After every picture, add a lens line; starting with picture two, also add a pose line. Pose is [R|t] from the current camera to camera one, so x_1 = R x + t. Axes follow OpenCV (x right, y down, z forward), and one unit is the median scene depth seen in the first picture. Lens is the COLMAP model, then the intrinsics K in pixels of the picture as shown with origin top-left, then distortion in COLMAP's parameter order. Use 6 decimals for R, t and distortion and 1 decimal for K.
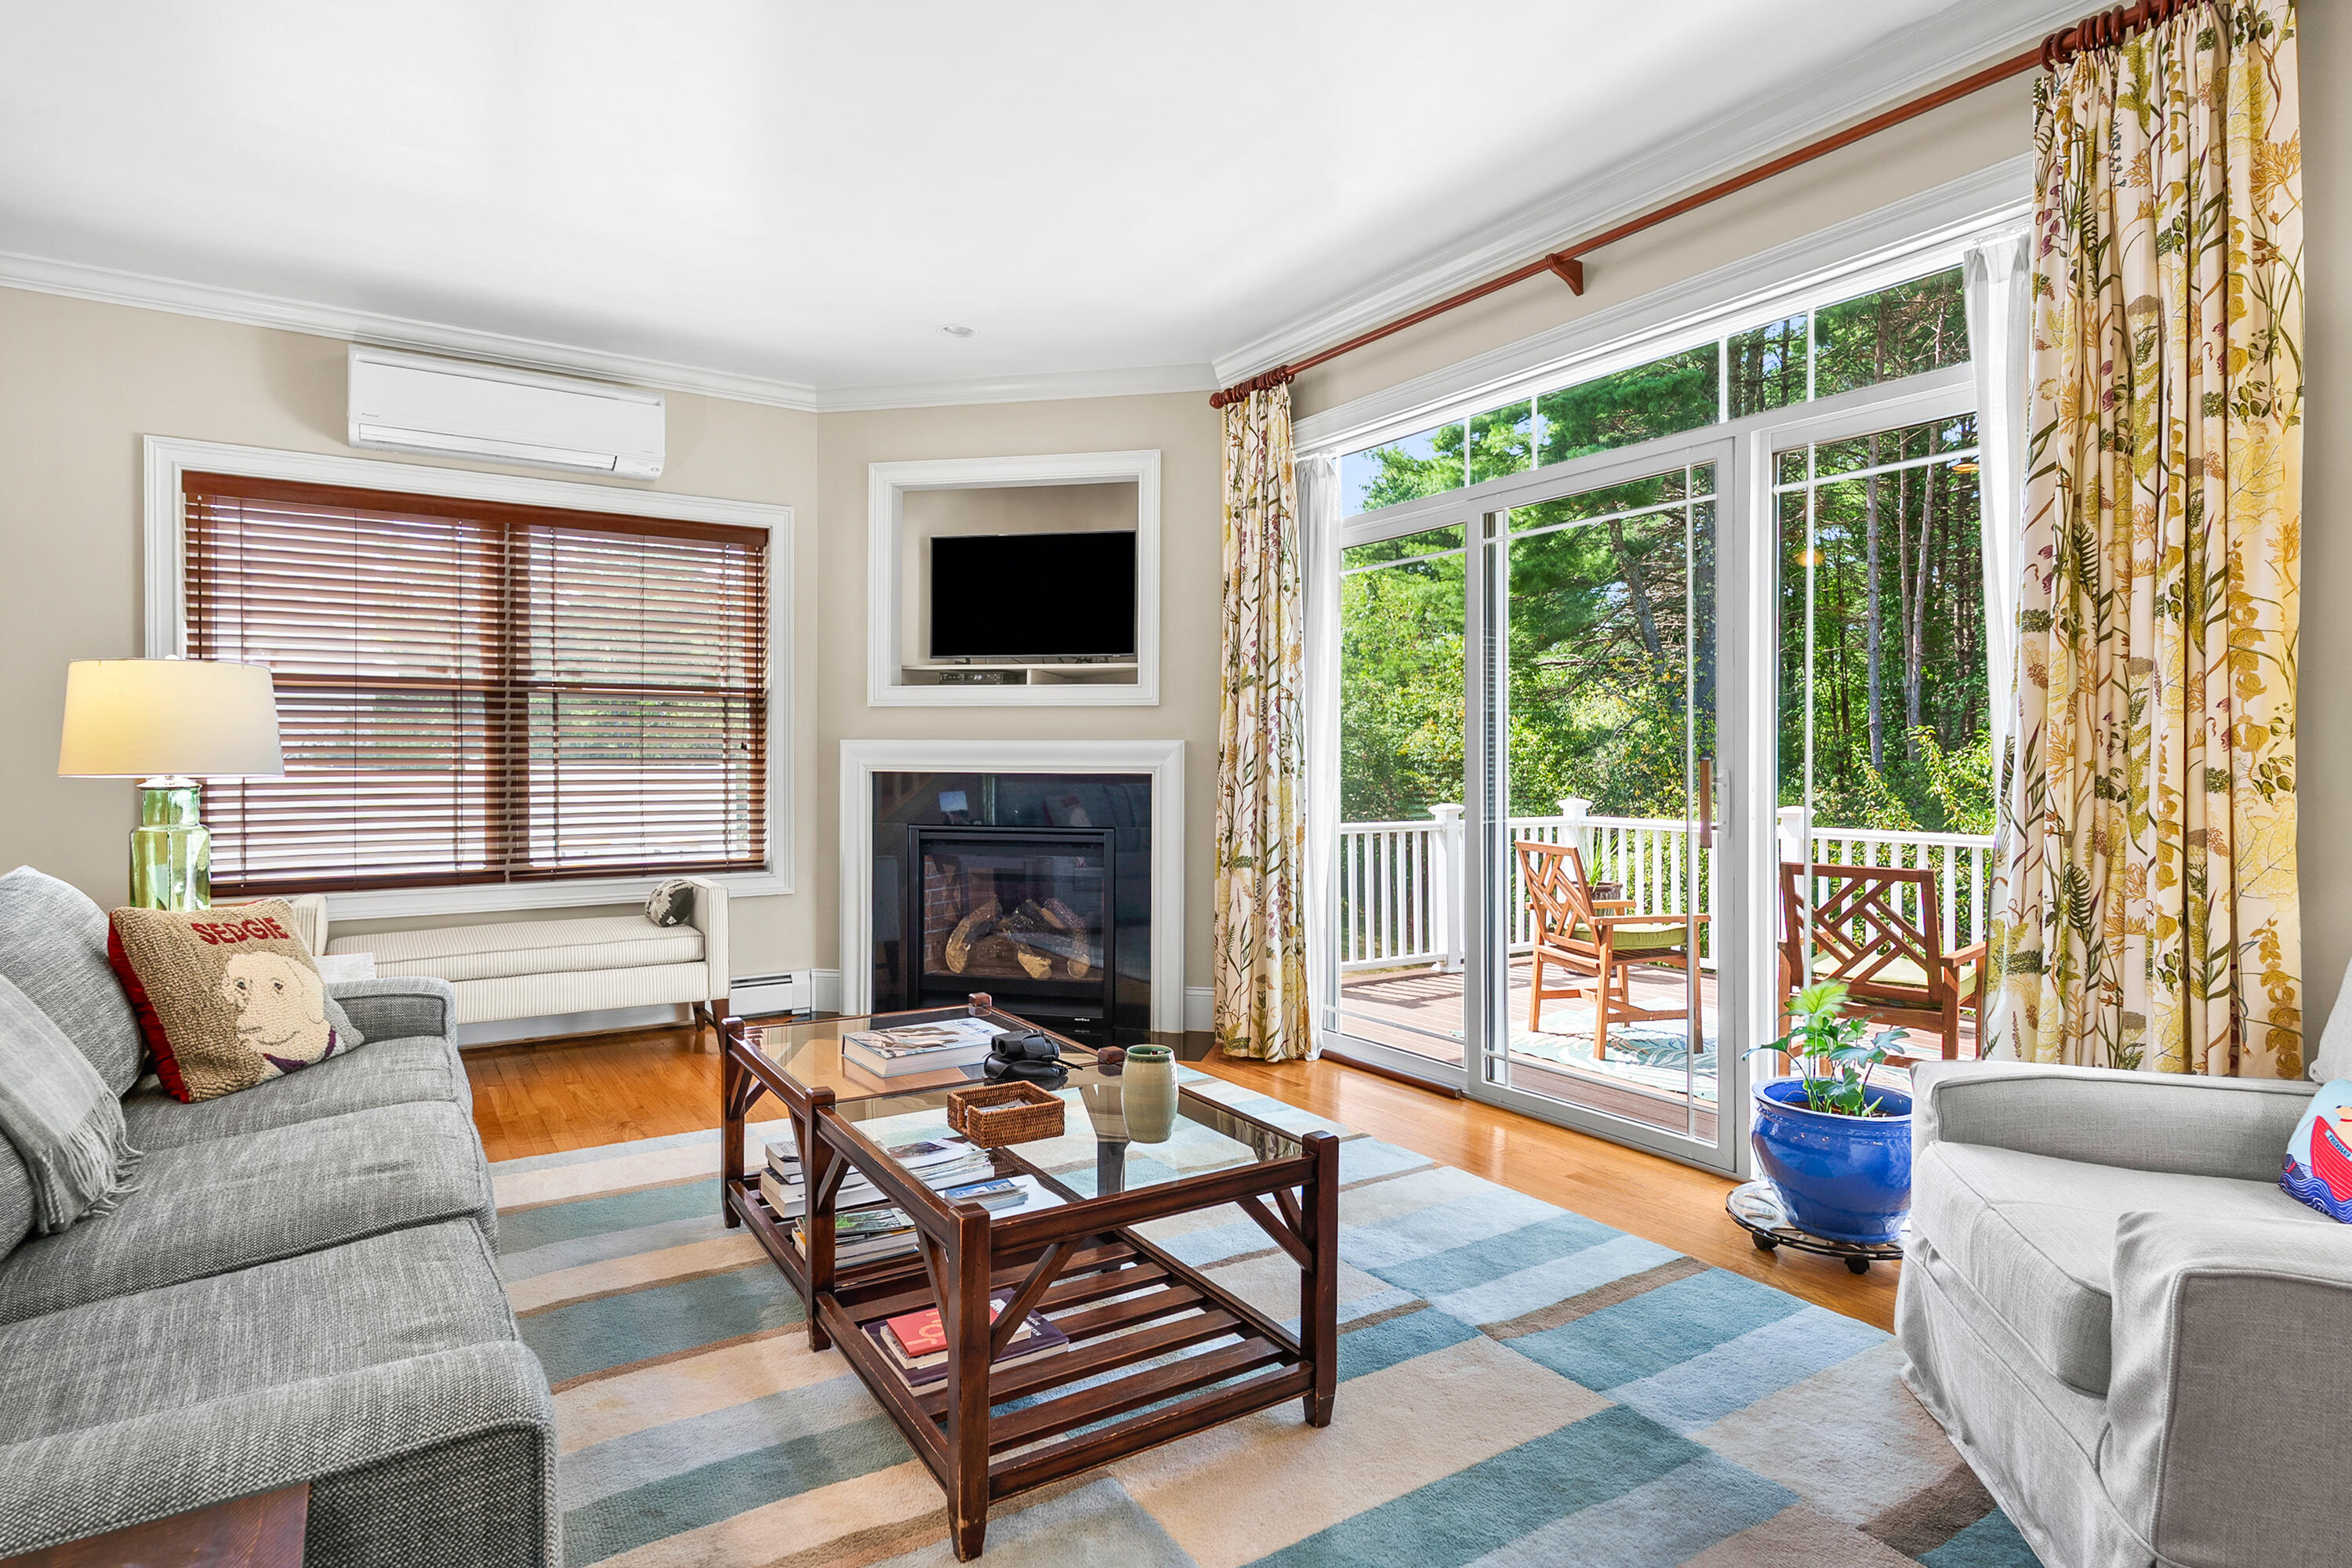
lens RADIAL K [[1233.3, 0, 1182.8], [0, 1233.3, 771.7], [0, 0, 1]] dist [-0.005875, 0.002199]
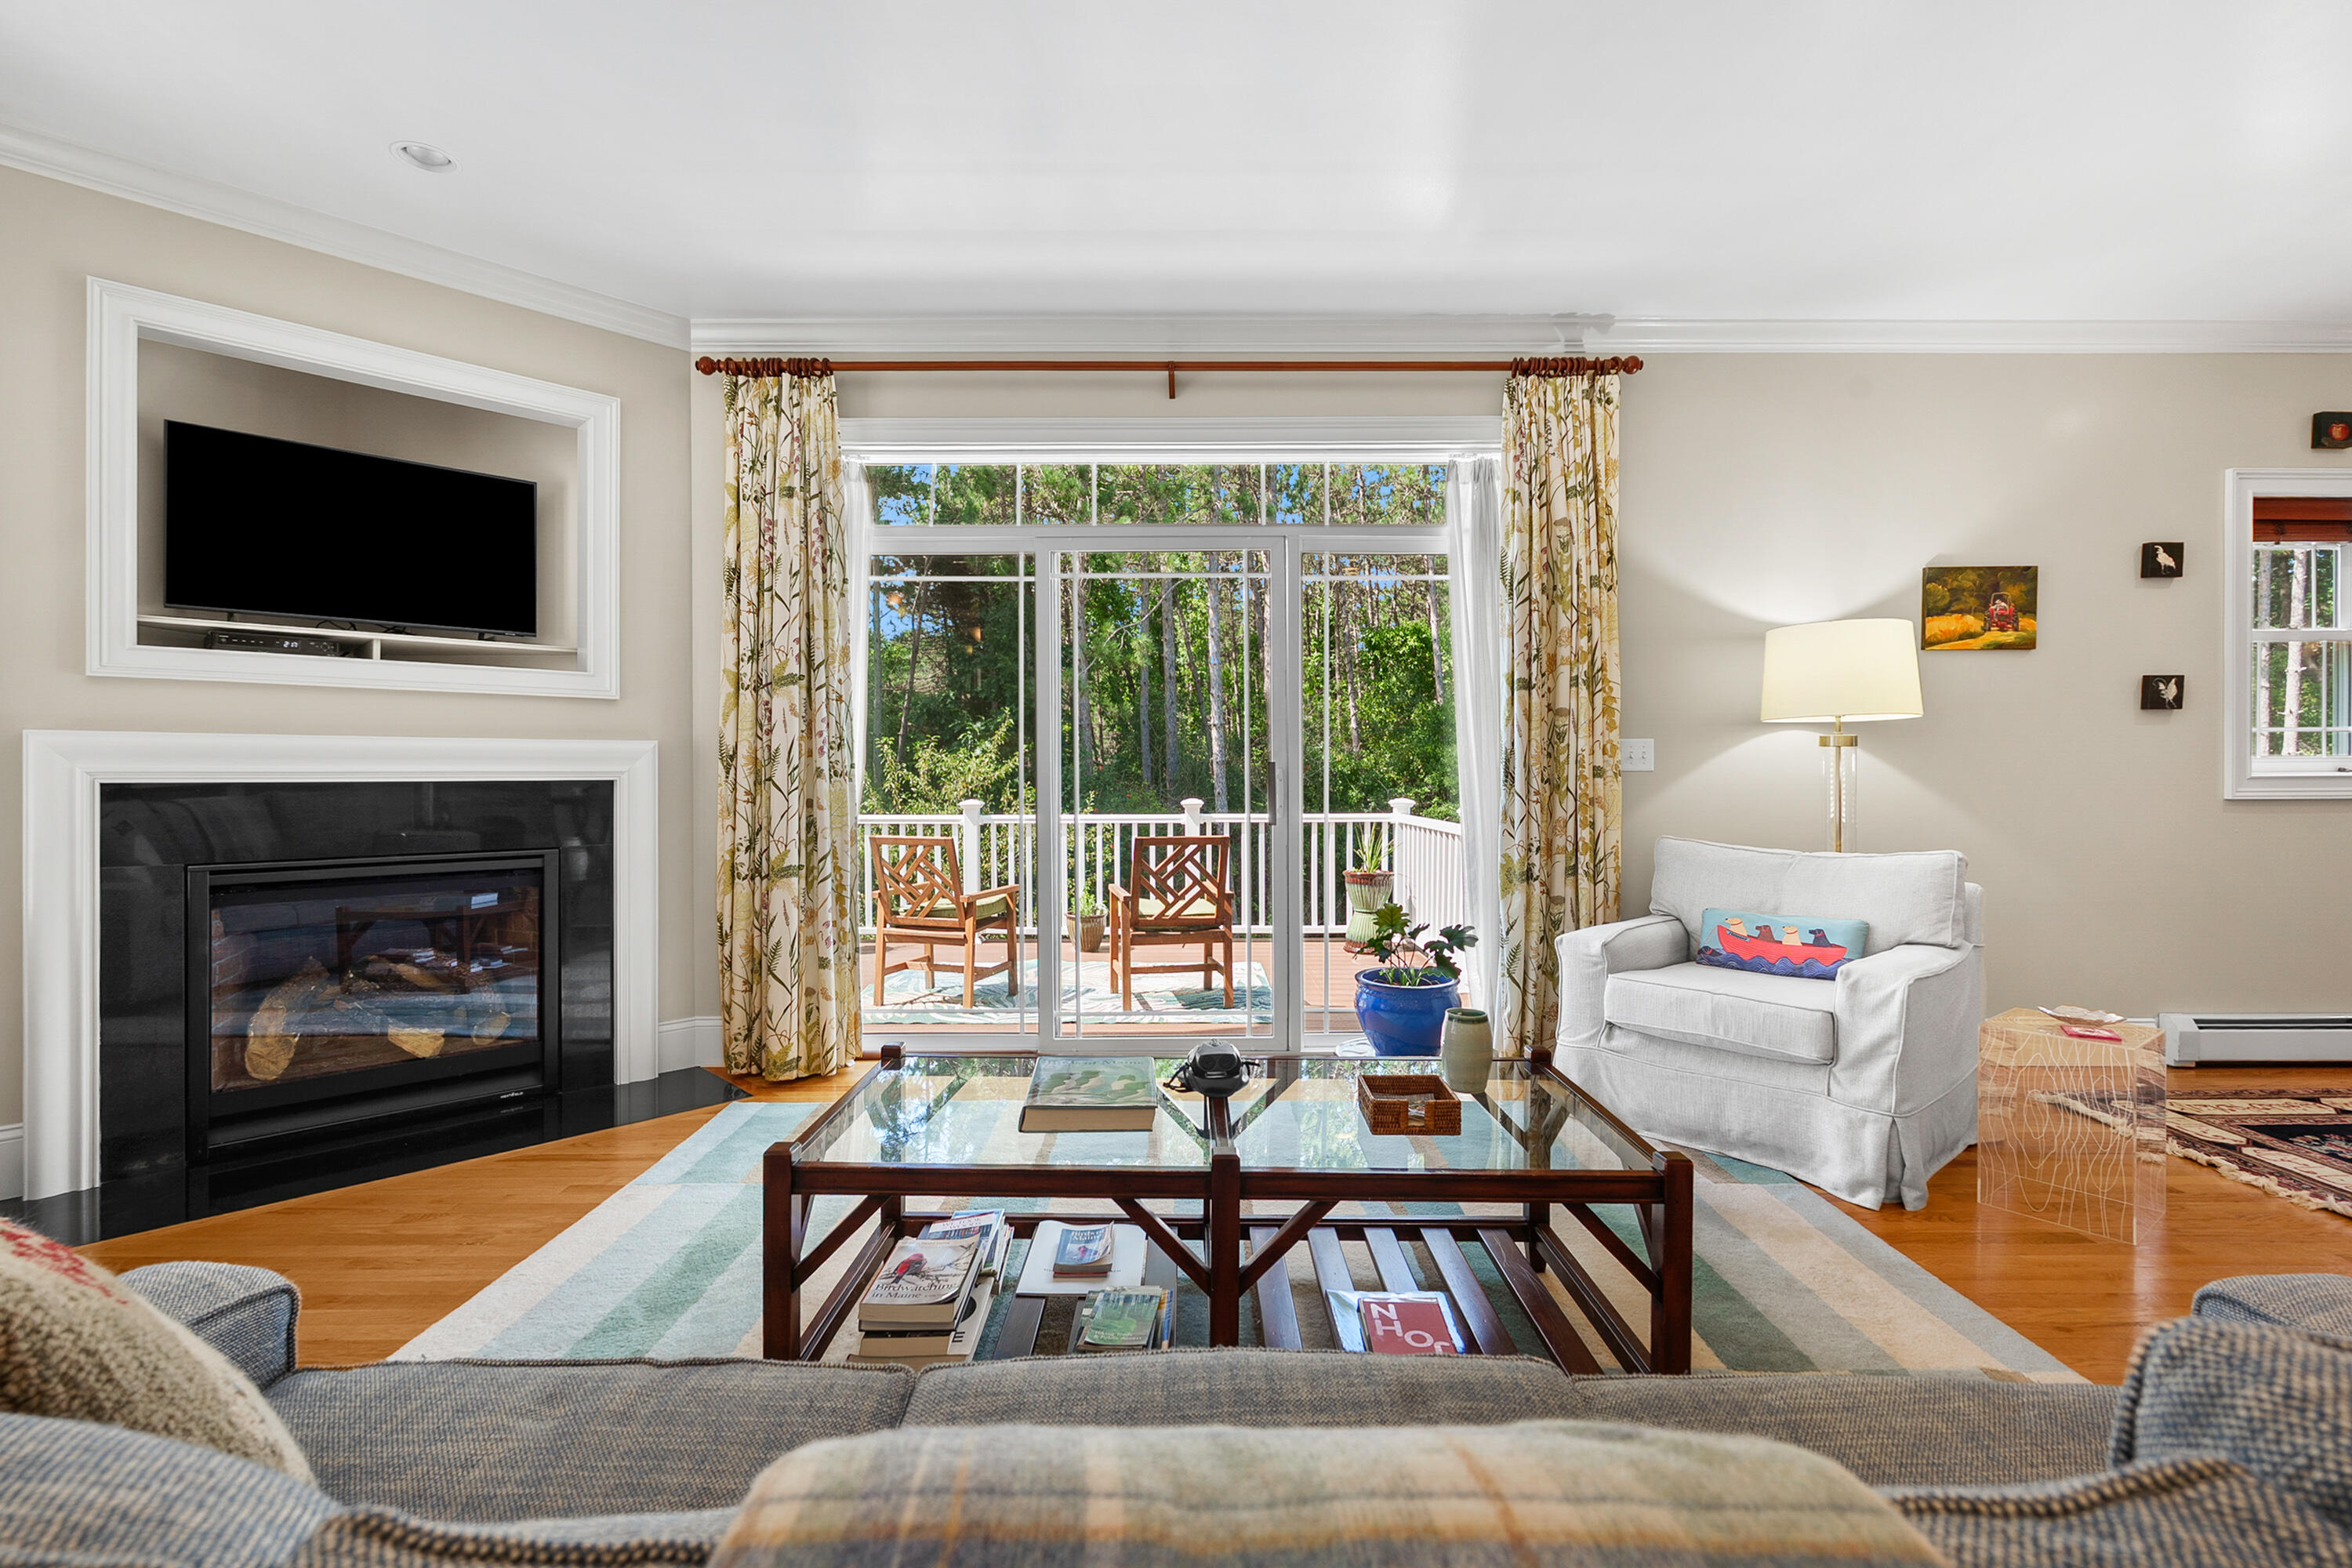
lens RADIAL K [[1046.1, 0, 1161.3], [0, 1046.1, 775.1], [0, 0, 1]] dist [-0.000839, -0.000243]
pose [[0.546600, -0.008329, 0.837352, -0.468627], [0.009968, 0.999944, 0.003439, -0.000453], [-0.837334, 0.006466, 0.546653, 0.329694]]
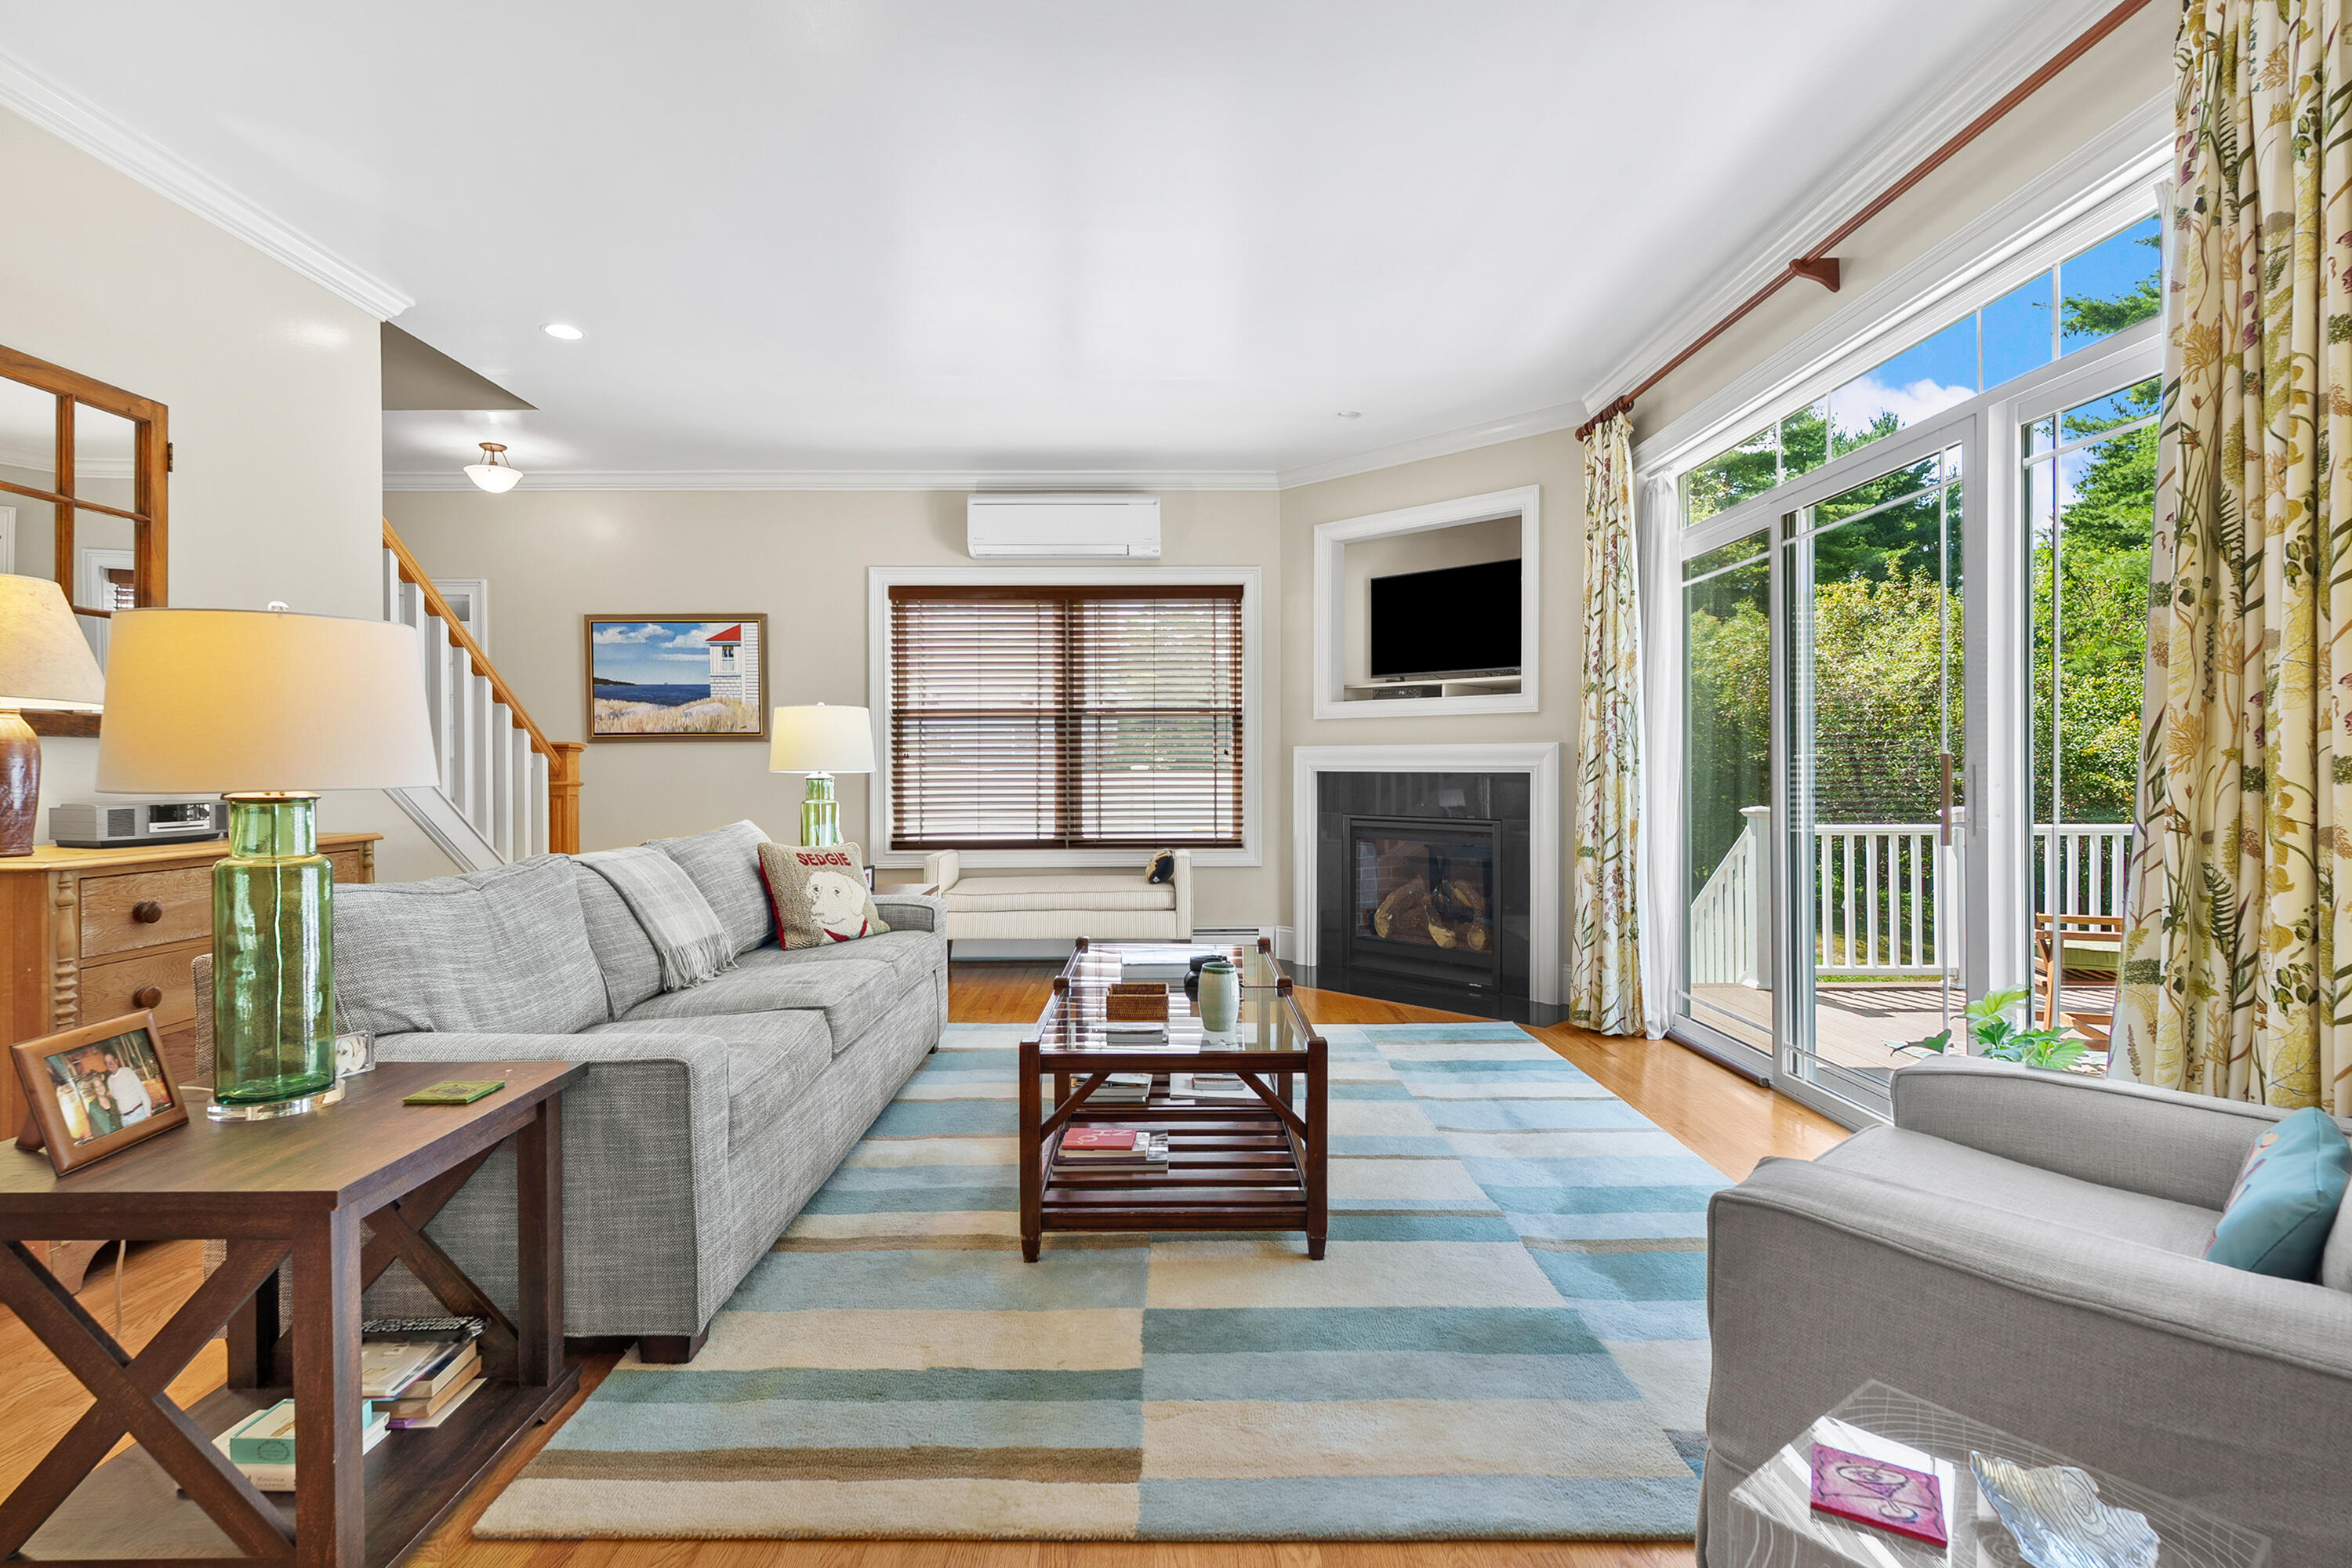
lens RADIAL K [[1118.8, 0, 1179.1], [0, 1118.8, 774.6], [0, 0, 1]] dist [-0.002367, 0.000632]
pose [[0.844577, -0.000262, -0.535434, 0.281157], [-0.000696, 0.999998, -0.001587, 0.006023], [0.535433, 0.001713, 0.844576, -0.041417]]
